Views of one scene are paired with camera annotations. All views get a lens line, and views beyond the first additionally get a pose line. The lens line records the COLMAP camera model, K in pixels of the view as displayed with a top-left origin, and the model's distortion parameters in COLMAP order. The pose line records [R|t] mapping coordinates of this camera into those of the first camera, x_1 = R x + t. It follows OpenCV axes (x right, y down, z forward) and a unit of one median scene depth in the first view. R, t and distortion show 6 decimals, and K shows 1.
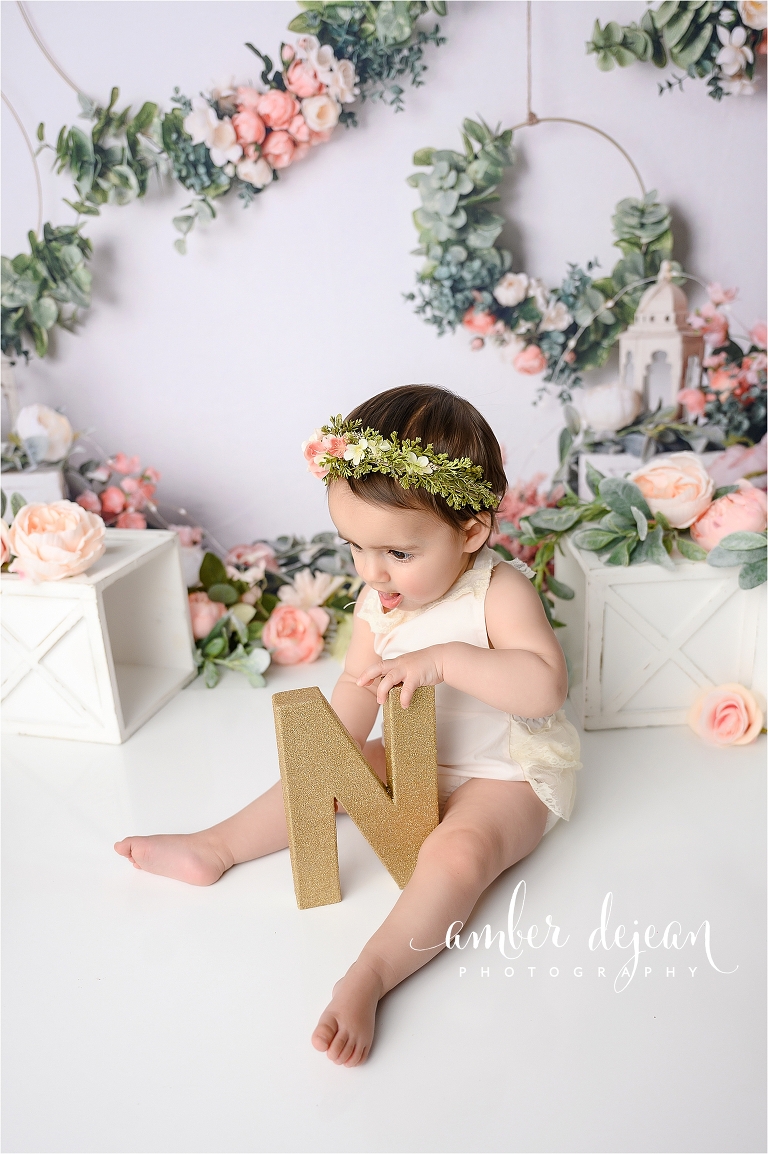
lens RADIAL K [[950.0, 0, 420.3], [0, 950.0, 630.2], [0, 0, 1]] dist [-0.000926, -0.004249]
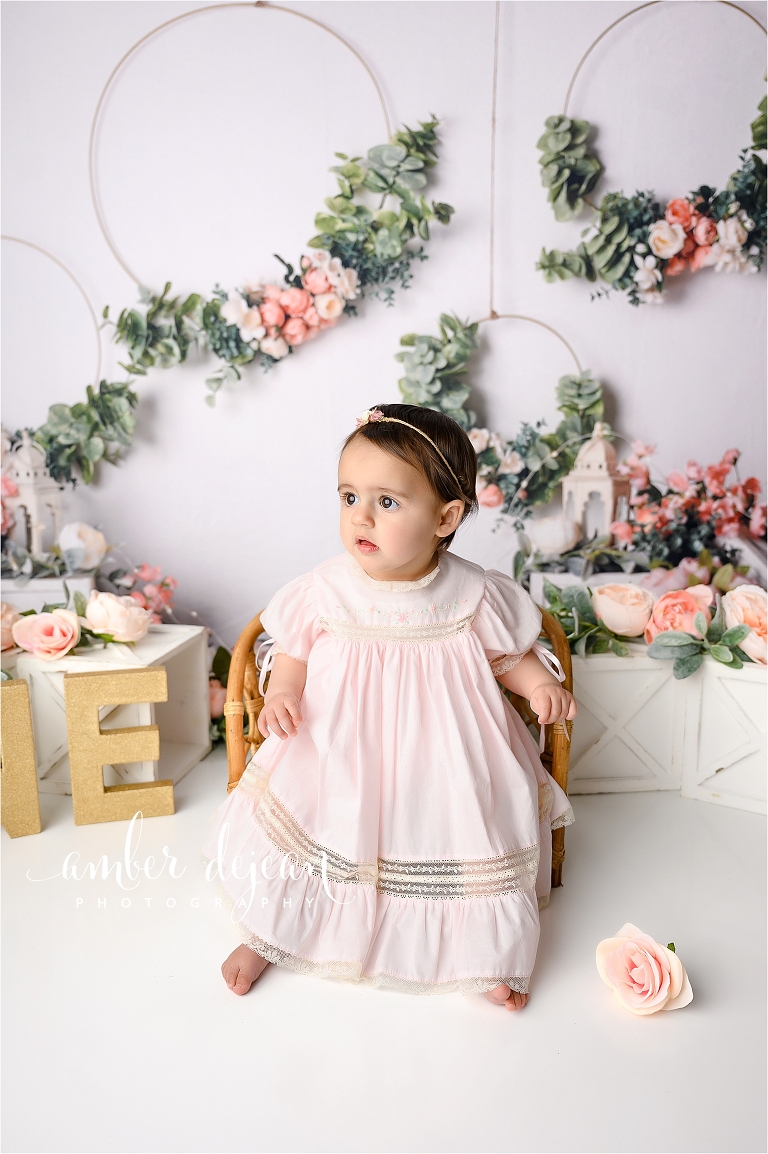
lens RADIAL K [[916.5, 0, 380.5], [0, 916.5, 584.0], [0, 0, 1]] dist [-0.004272, 0.000814]
pose [[0.999210, 0.020714, 0.033906, -0.066003], [-0.014327, 0.983781, -0.178802, 0.042240], [-0.037060, 0.178175, 0.983301, -0.143099]]
